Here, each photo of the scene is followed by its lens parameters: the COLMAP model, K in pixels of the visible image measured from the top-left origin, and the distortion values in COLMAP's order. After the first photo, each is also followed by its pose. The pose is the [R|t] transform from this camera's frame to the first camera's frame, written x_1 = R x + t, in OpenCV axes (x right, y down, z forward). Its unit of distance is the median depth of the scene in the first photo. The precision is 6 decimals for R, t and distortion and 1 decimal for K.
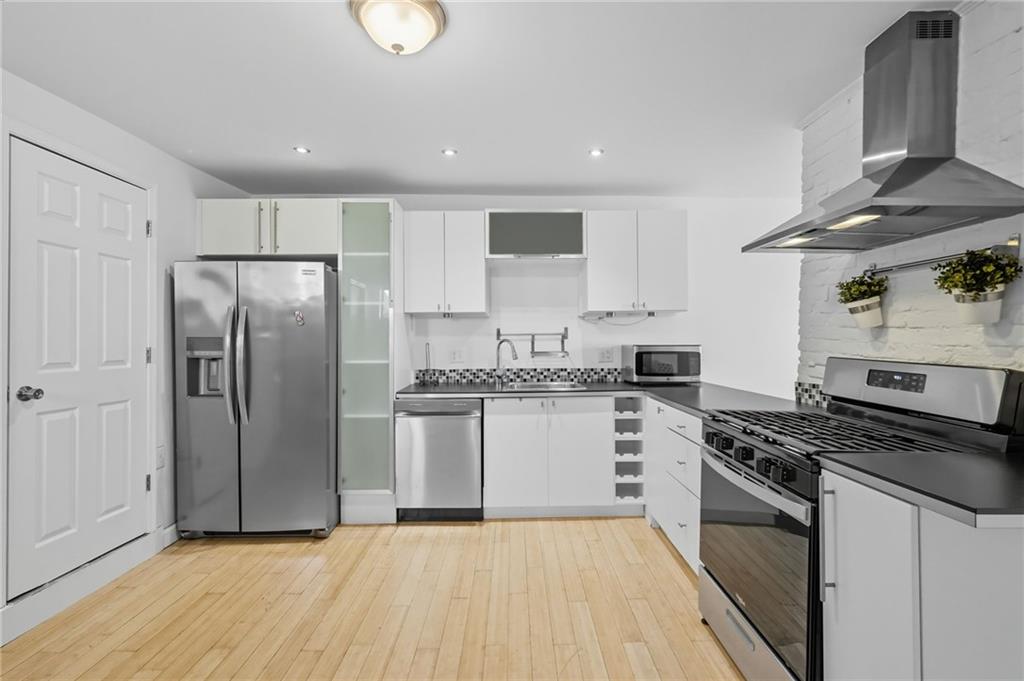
lens RADIAL K [[458.4, 0, 514.8], [0, 458.4, 336.7], [0, 0, 1]] dist [-0.006844, 0.001020]
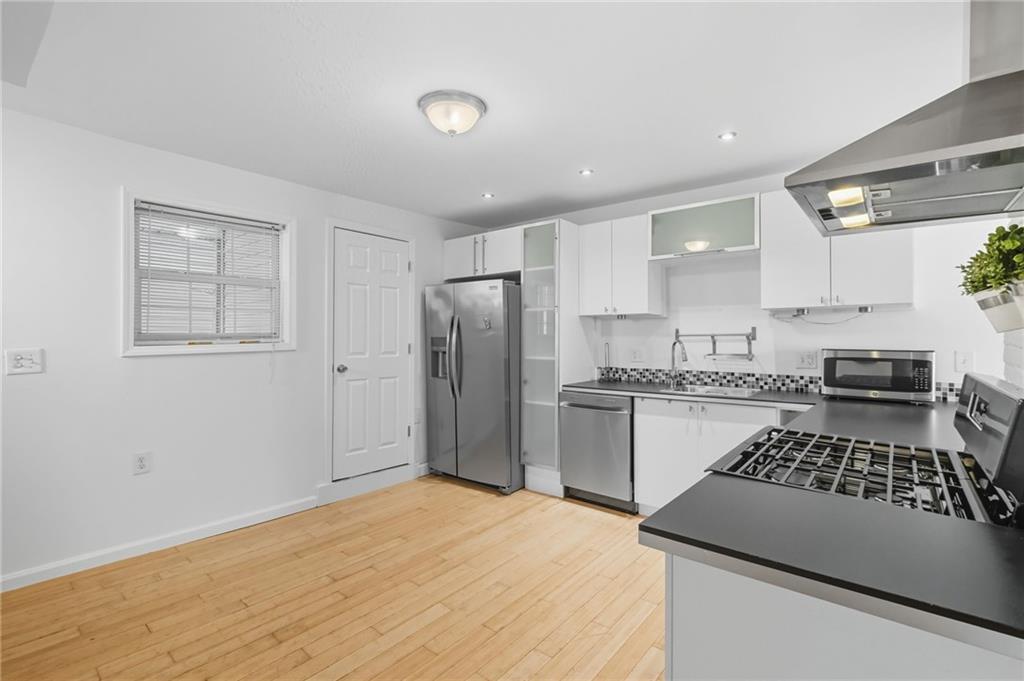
lens RADIAL K [[458.4, 0, 505.9], [0, 458.4, 335.0], [0, 0, 1]] dist [-0.006844, 0.001020]
pose [[0.767860, 0.001628, -0.640615, 0.382920], [-0.000876, 0.999999, 0.001492, -0.007525], [0.640617, -0.000584, 0.767860, 0.017205]]
